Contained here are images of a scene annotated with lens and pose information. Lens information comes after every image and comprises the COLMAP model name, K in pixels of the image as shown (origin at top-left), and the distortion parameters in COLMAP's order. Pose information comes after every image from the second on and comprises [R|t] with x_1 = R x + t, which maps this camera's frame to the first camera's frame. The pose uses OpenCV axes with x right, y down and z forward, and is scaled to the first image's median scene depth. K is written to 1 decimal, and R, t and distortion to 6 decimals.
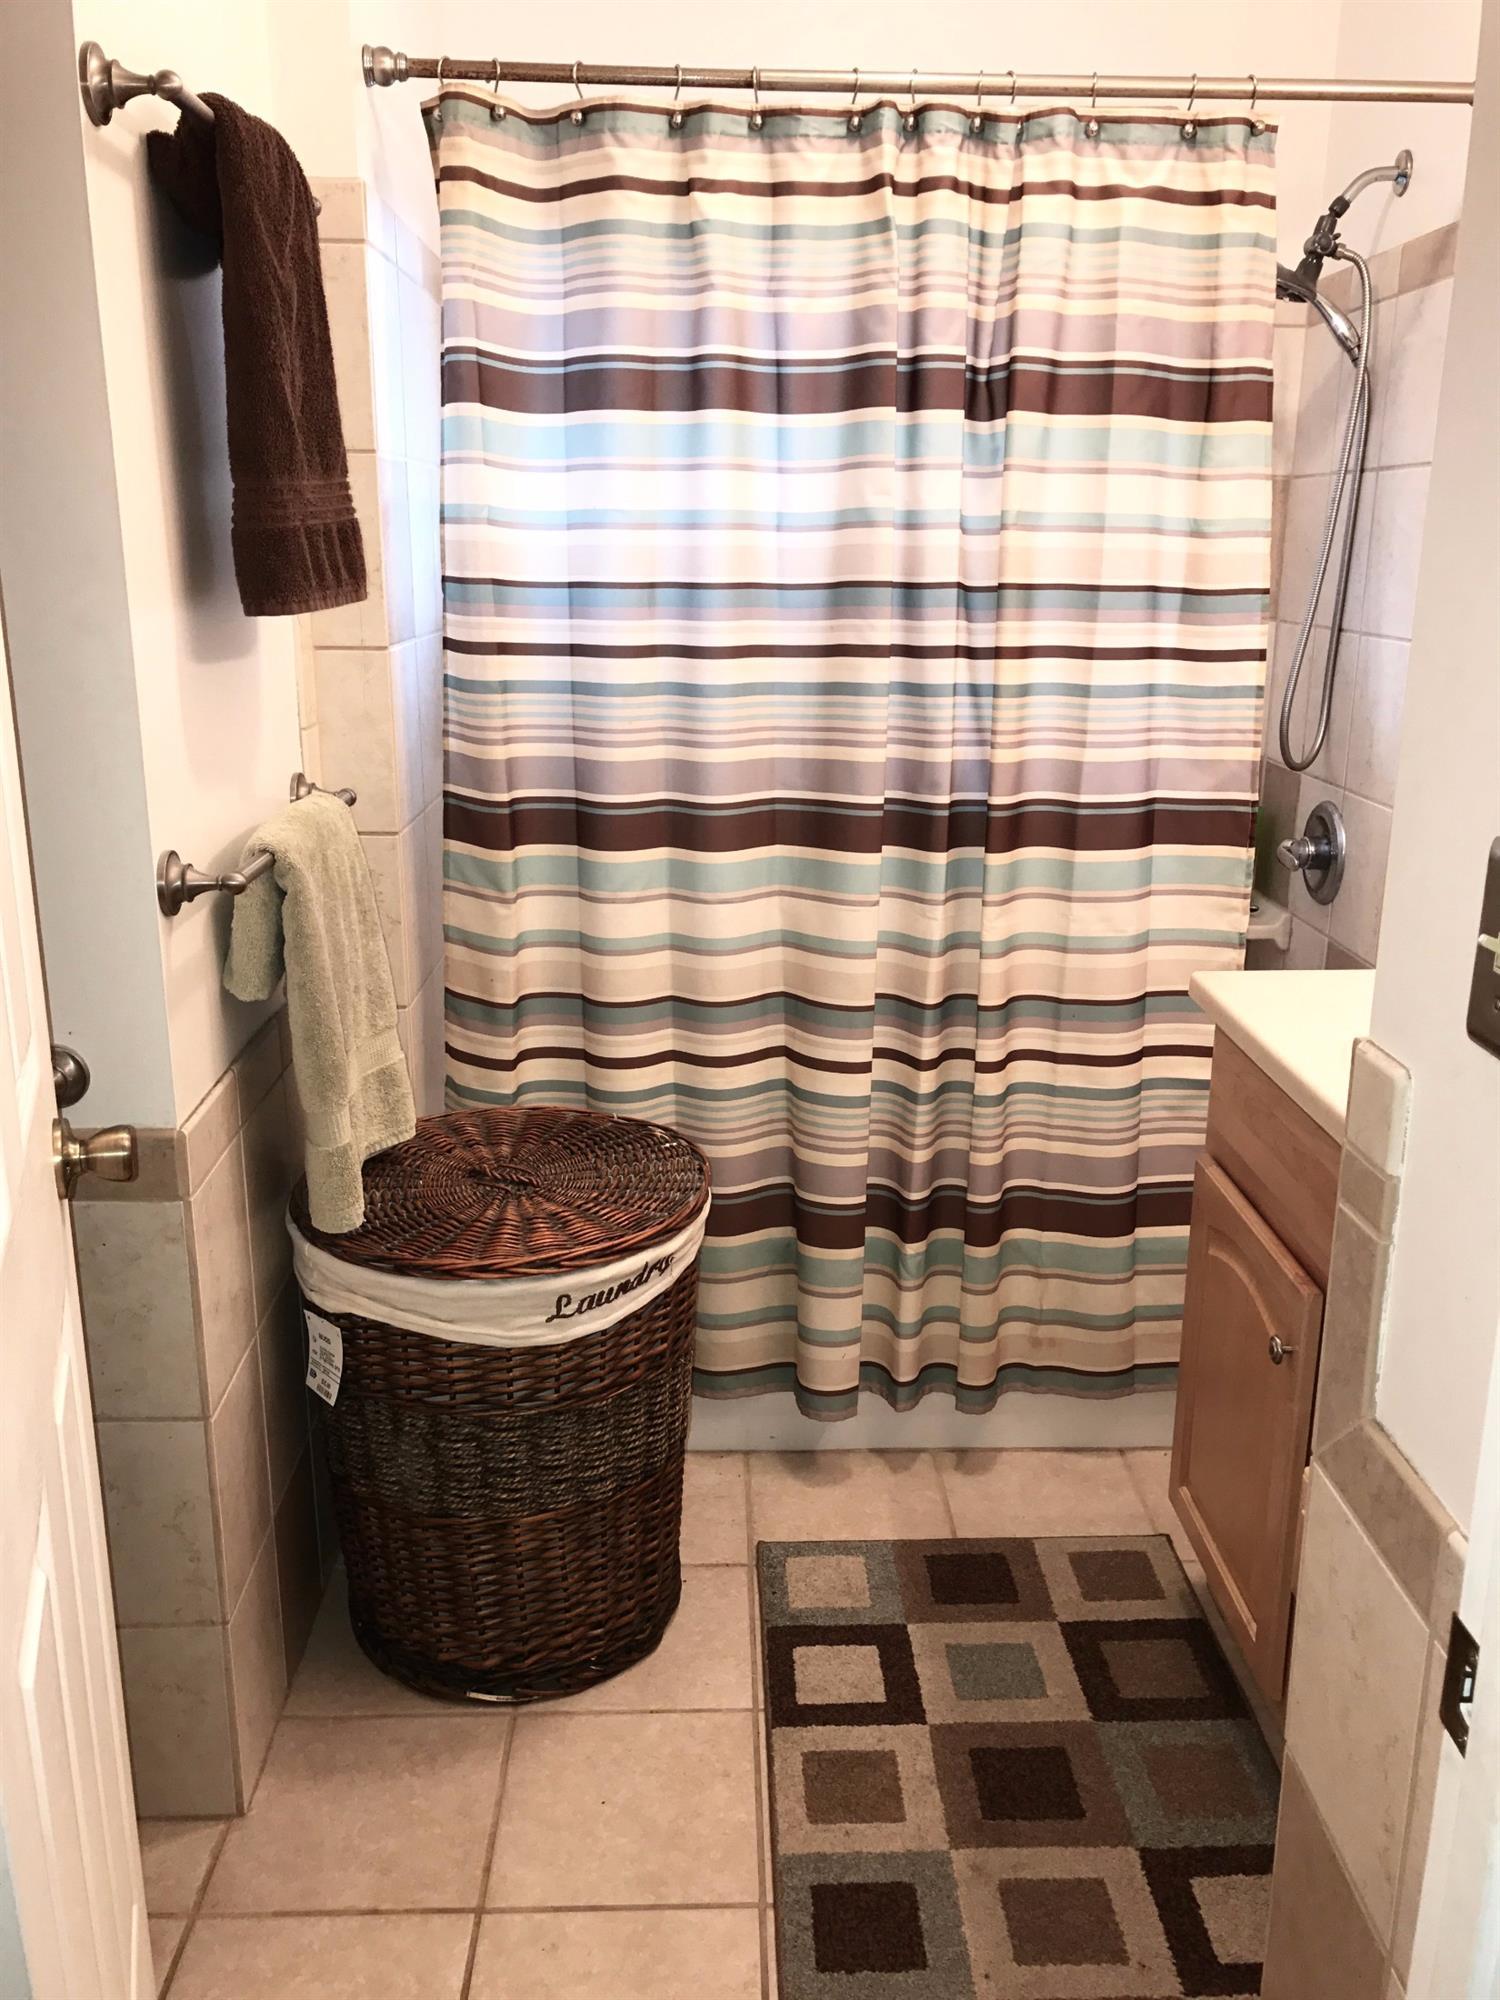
lens RADIAL K [[1644.6, 0, 764.3], [0, 1644.6, 998.7], [0, 0, 1]] dist [0.023588, -0.006343]
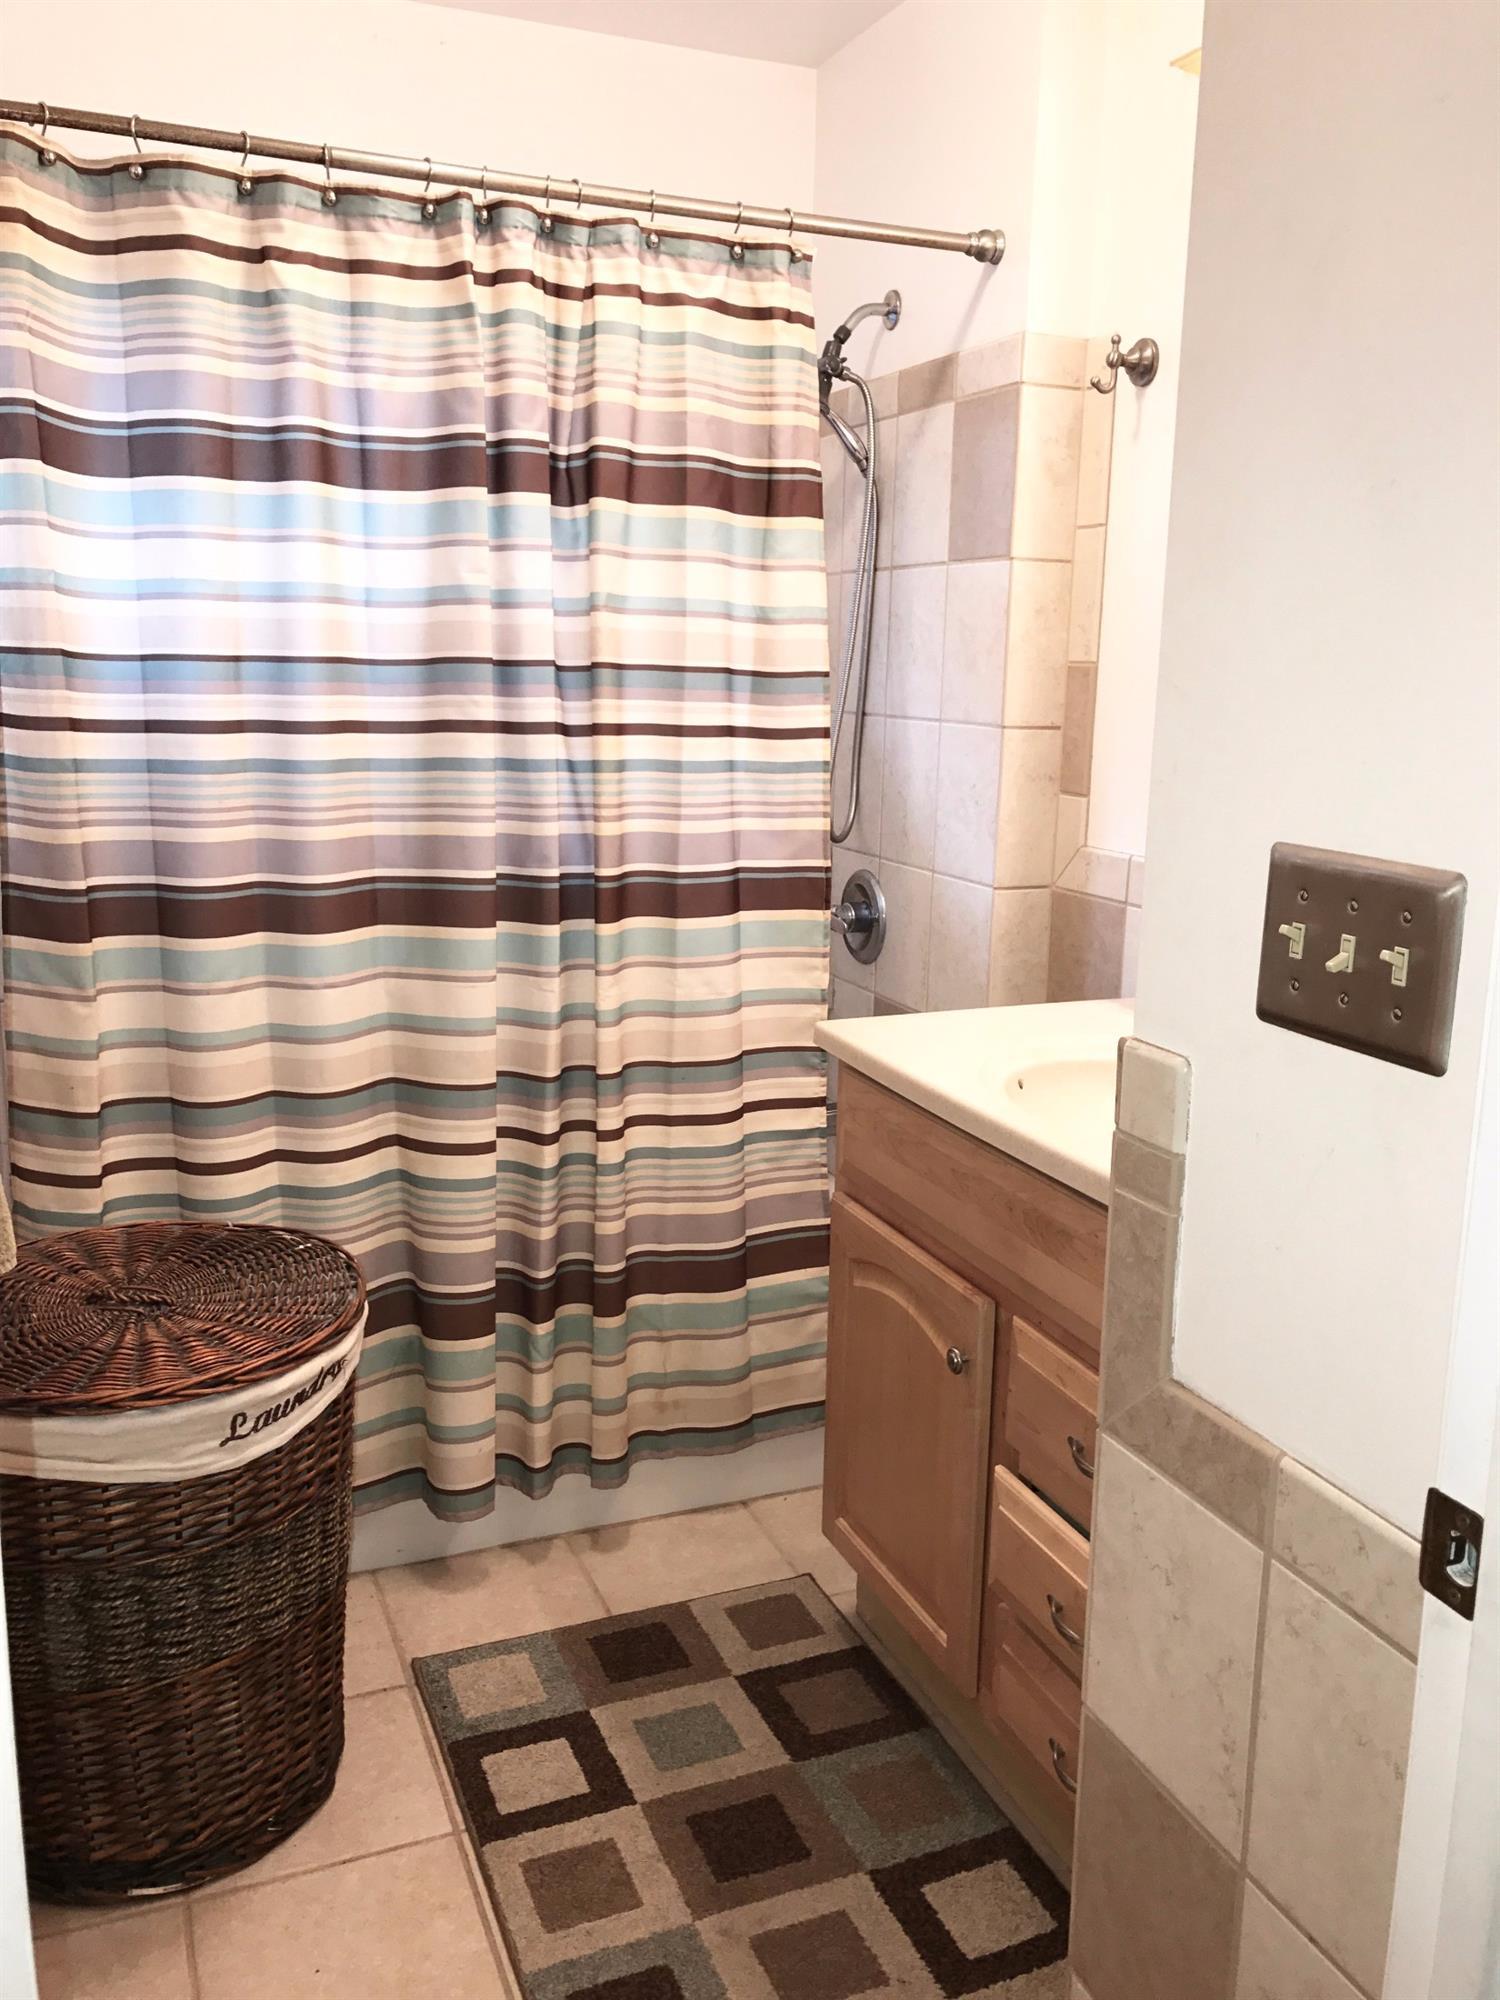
lens RADIAL K [[1644.6, 0, 764.3], [0, 1644.6, 998.7], [0, 0, 1]] dist [0.023588, -0.006343]
pose [[0.935691, -0.059789, 0.347718, -0.127881], [0.081754, 0.995456, -0.048830, 0.015910], [-0.343218, 0.074117, 0.936327, 0.018054]]
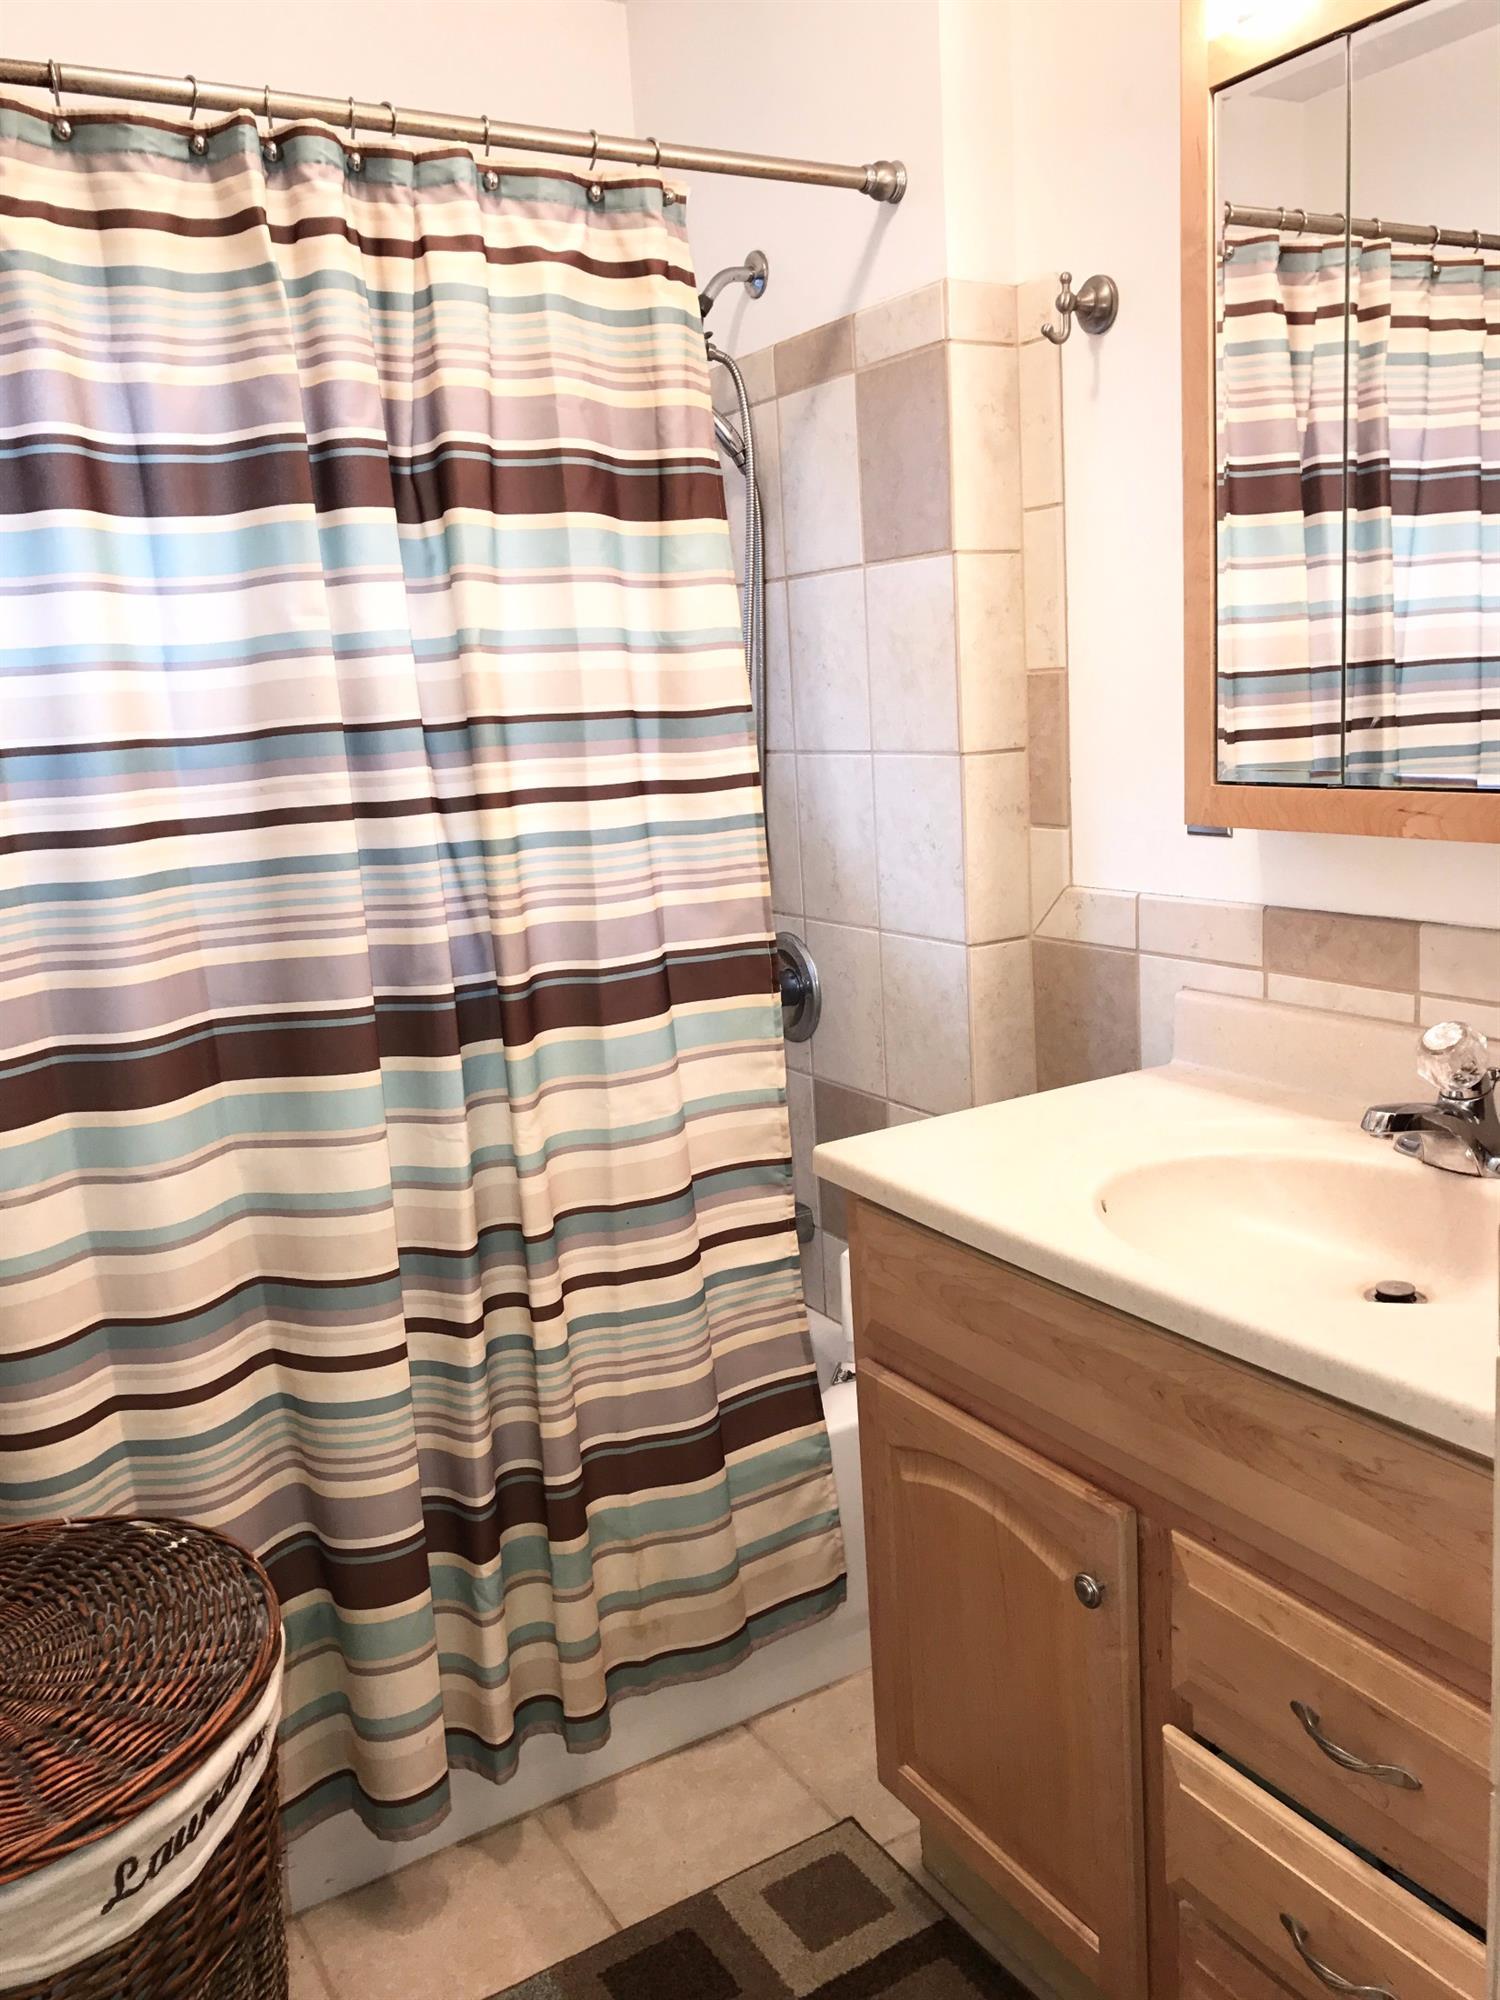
lens RADIAL K [[1644.6, 0, 764.3], [0, 1644.6, 998.7], [0, 0, 1]] dist [0.023588, -0.006343]
pose [[0.872221, -0.150354, 0.465428, -0.128061], [0.194819, 0.979633, -0.048629, -0.050733], [-0.448637, 0.133089, 0.883749, 0.244600]]
